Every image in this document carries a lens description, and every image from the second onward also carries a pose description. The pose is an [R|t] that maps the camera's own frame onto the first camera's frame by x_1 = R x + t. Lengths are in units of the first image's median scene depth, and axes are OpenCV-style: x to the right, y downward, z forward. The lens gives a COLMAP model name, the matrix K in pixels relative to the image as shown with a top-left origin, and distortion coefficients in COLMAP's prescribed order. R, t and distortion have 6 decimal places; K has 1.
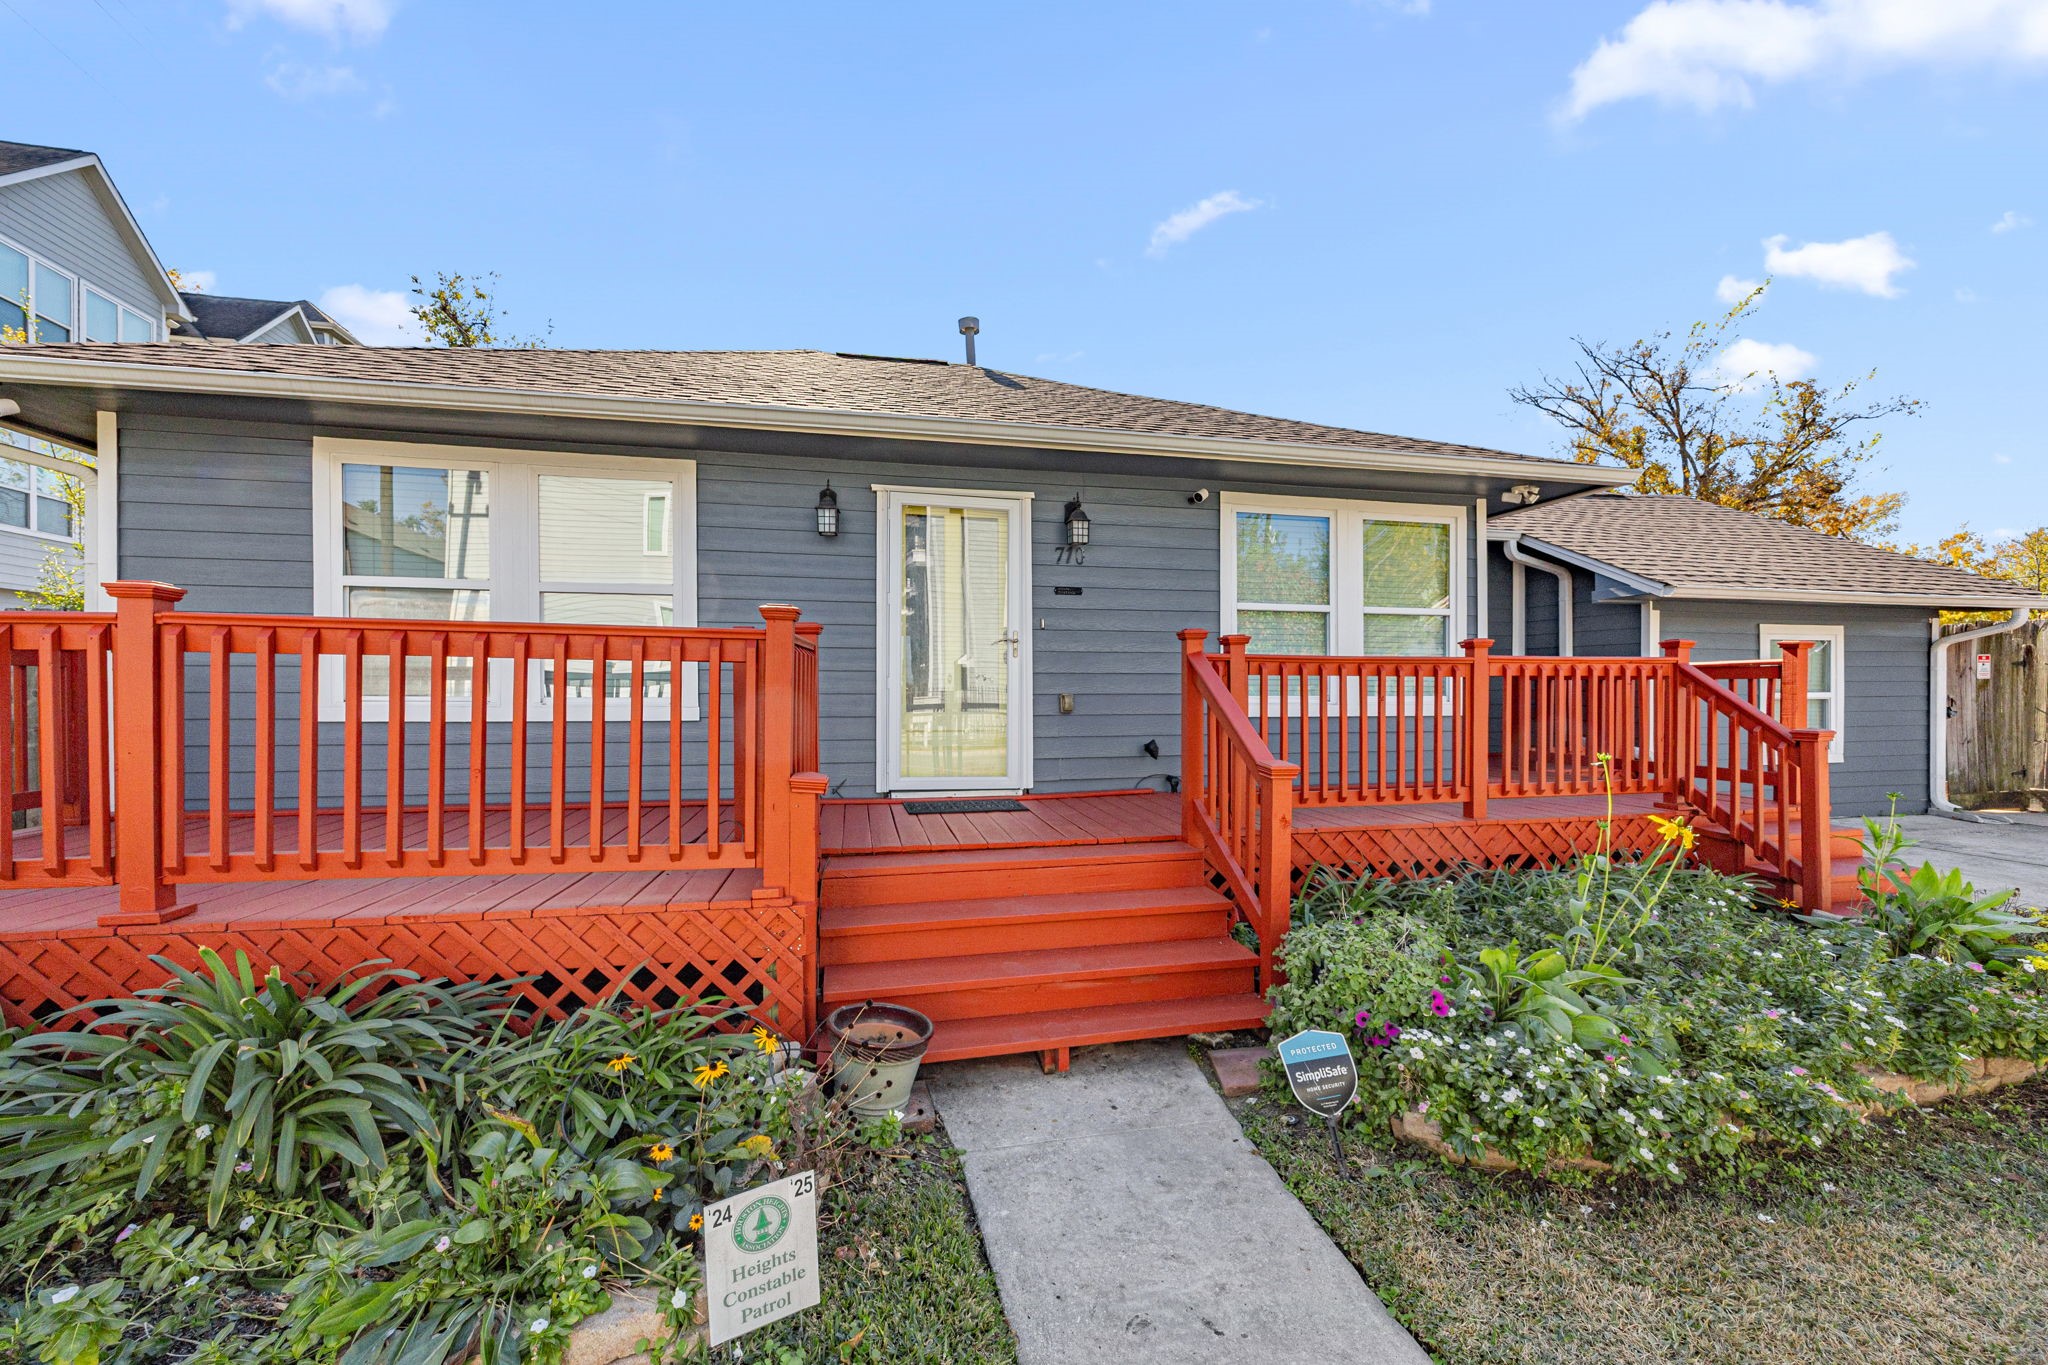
lens RADIAL K [[821.6, 0, 1024.9], [0, 821.6, 694.1], [0, 0, 1]] dist [-0.001690, -0.000407]
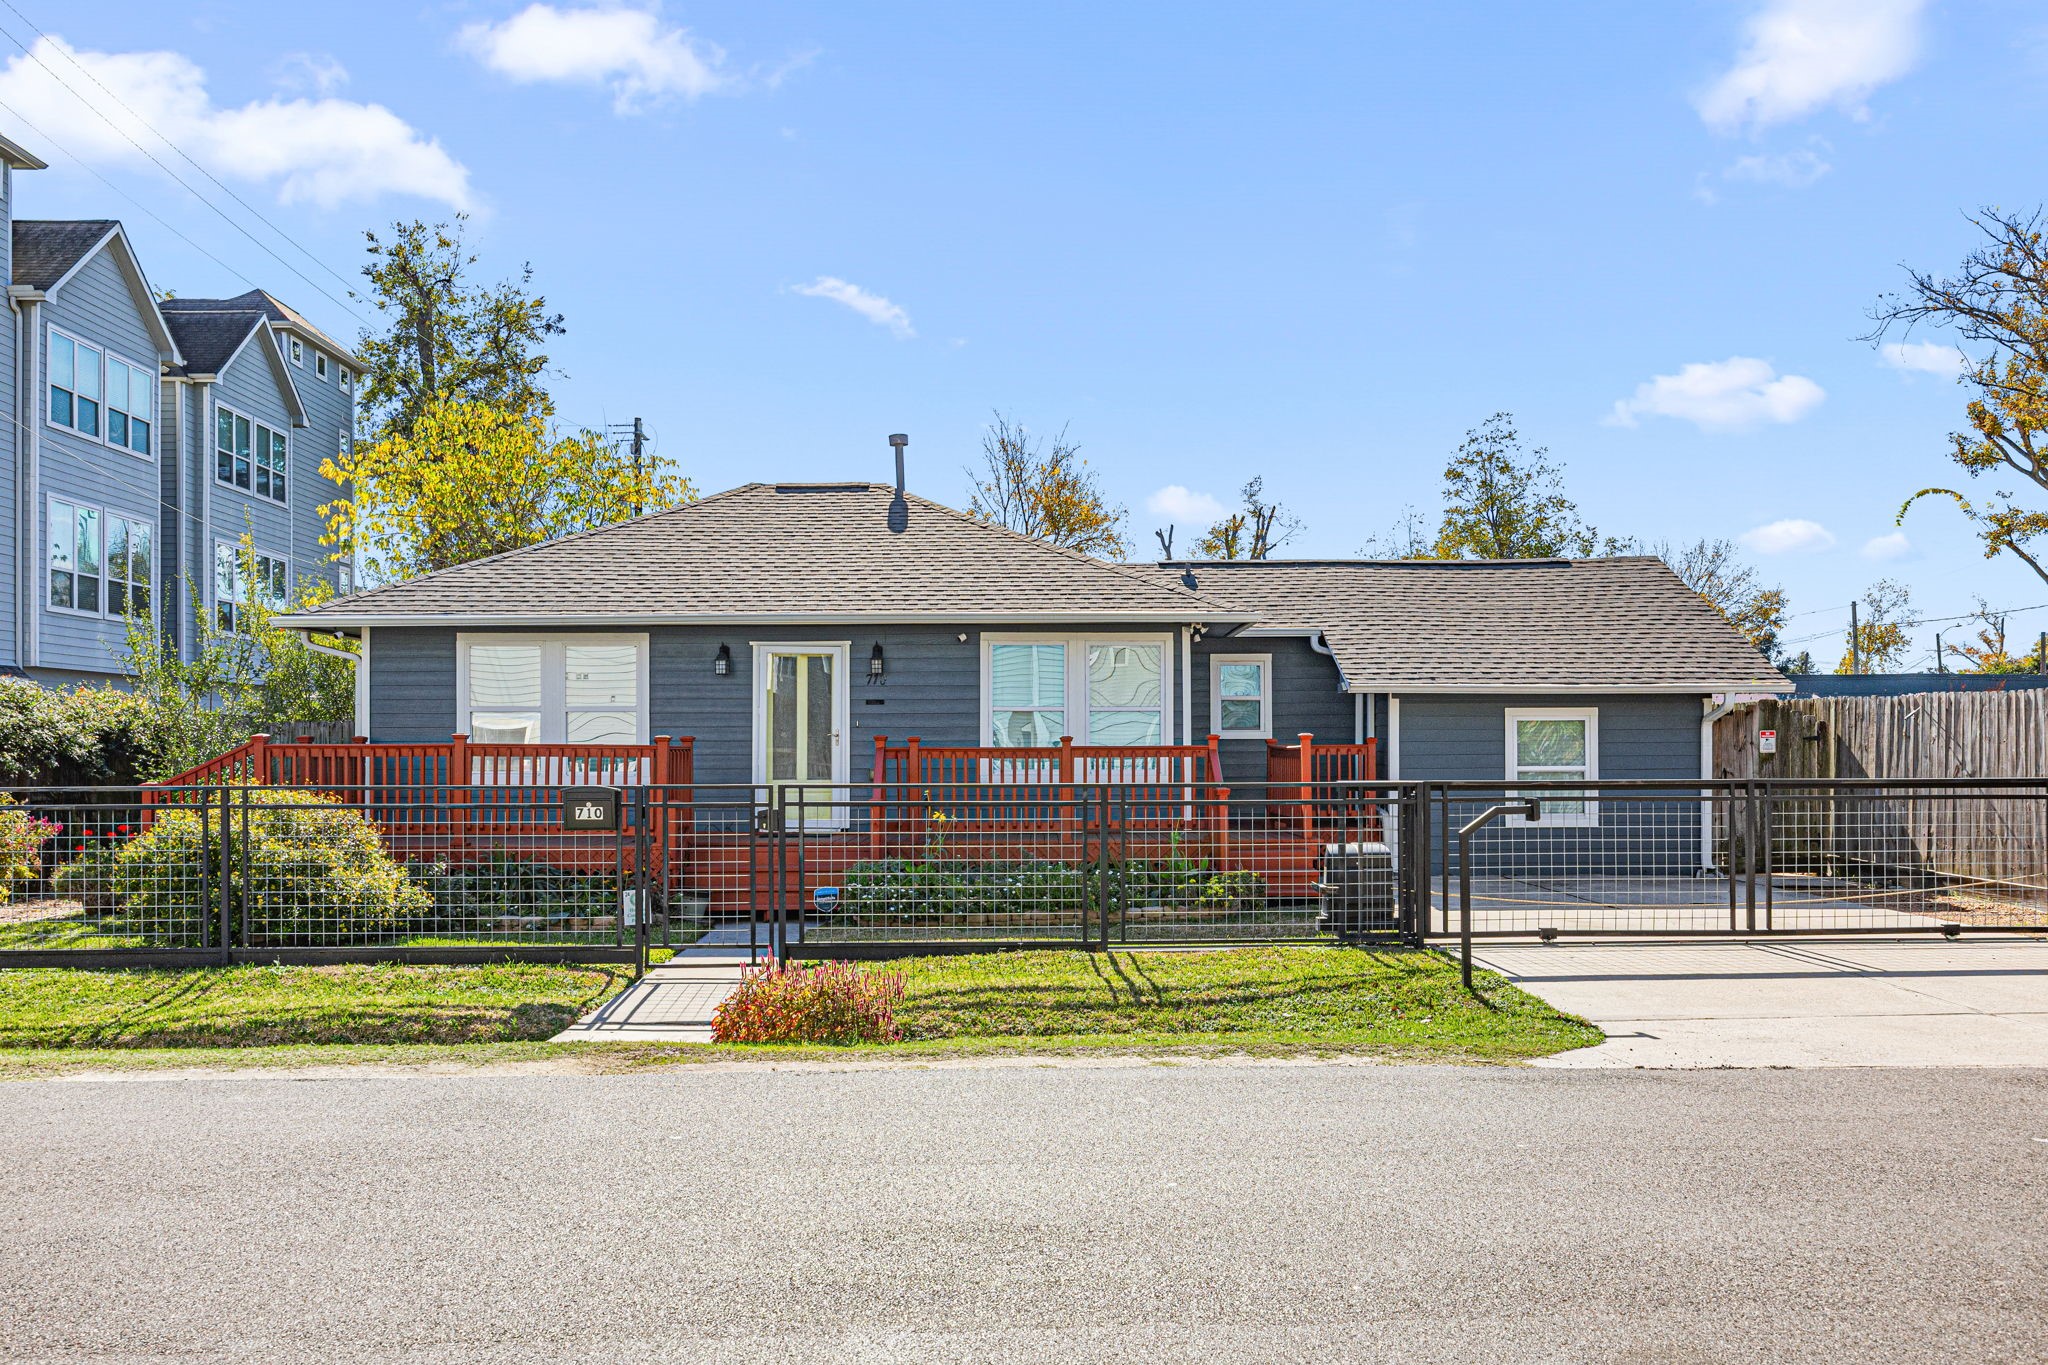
lens RADIAL K [[1652.7, 0, 1018.1], [0, 1652.7, 745.1], [0, 0, 1]] dist [0.013756, -0.002075]
pose [[0.975630, -0.005105, -0.219364, 0.900820], [0.002291, 0.999912, -0.013082, -0.002962], [0.219411, 0.012261, 0.975555, -1.788556]]
